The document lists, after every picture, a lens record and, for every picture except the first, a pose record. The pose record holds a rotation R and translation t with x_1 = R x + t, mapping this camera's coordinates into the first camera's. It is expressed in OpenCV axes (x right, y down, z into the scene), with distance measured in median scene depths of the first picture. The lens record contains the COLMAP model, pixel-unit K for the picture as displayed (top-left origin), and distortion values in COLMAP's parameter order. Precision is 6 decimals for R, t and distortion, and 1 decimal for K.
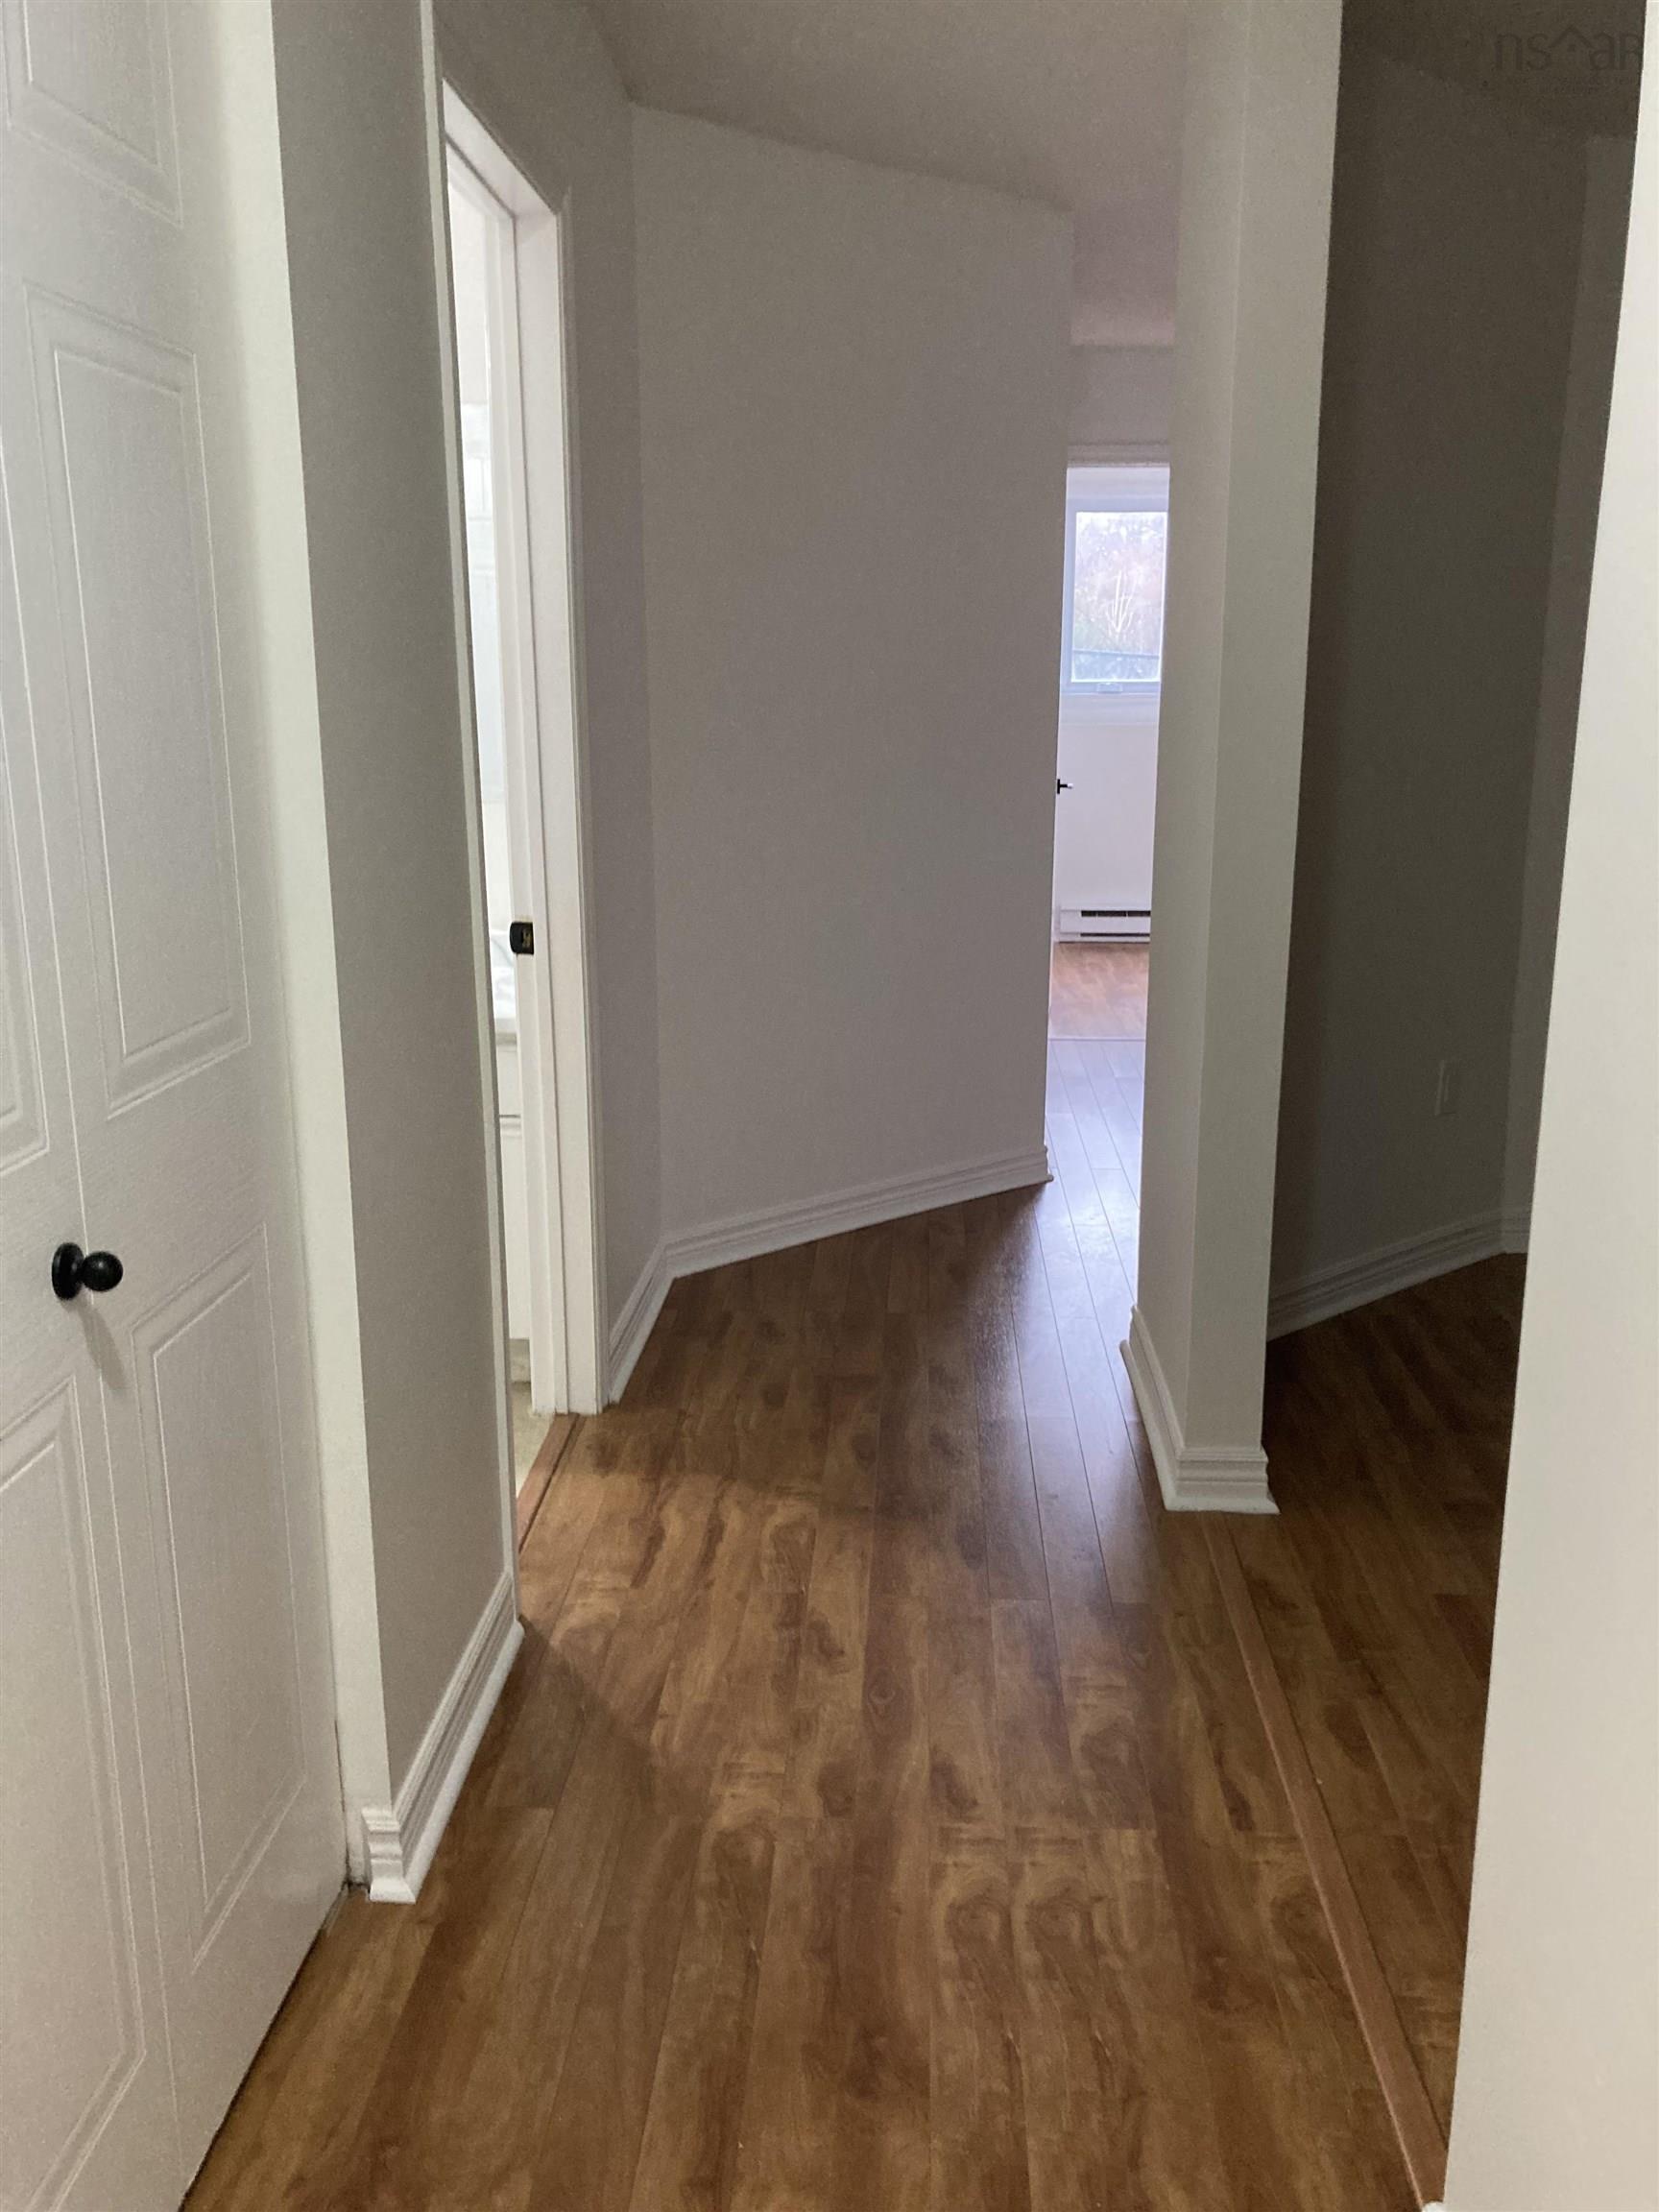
lens RADIAL K [[1821.5, 0, 829.5], [0, 1821.5, 1106.0], [0, 0, 1]] dist [0.038739, 0.003449]
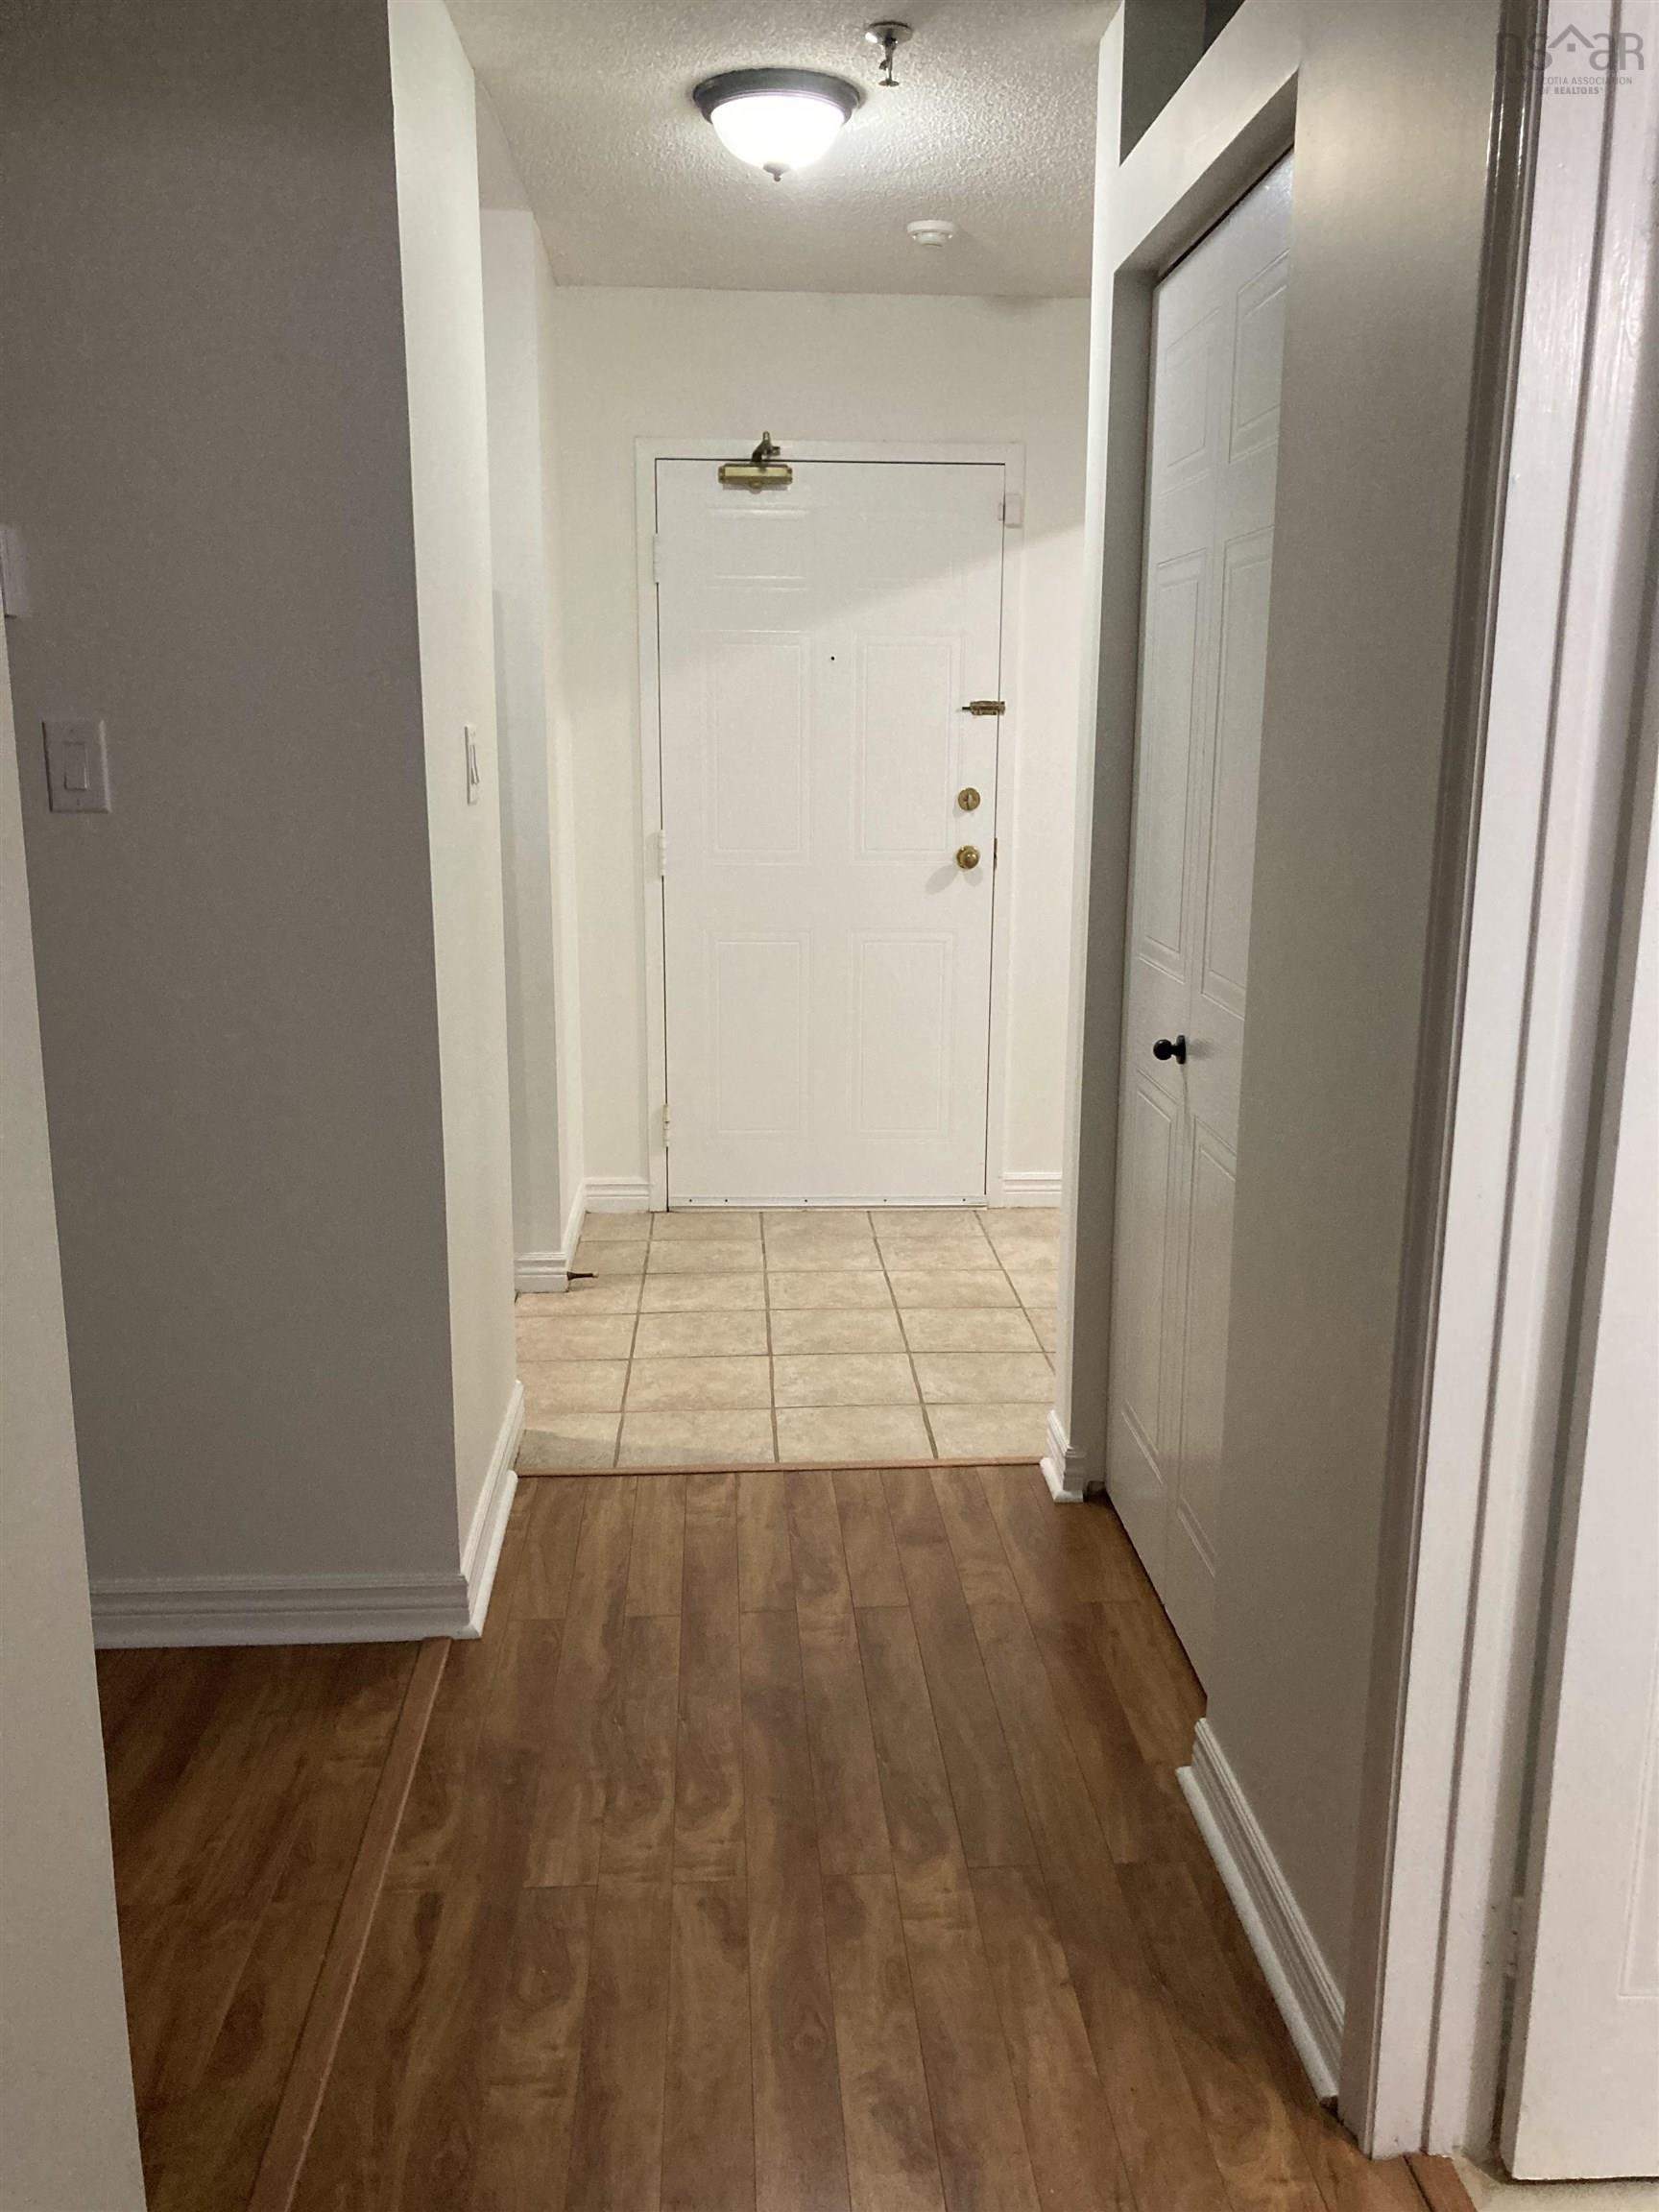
lens RADIAL K [[1821.5, 0, 829.5], [0, 1821.5, 1106.0], [0, 0, 1]] dist [0.038739, 0.003449]
pose [[-0.993289, 0.019792, -0.113951, 0.113840], [-0.031819, 0.900467, 0.433759, -0.427068], [0.111194, 0.434473, -0.893795, 1.693685]]
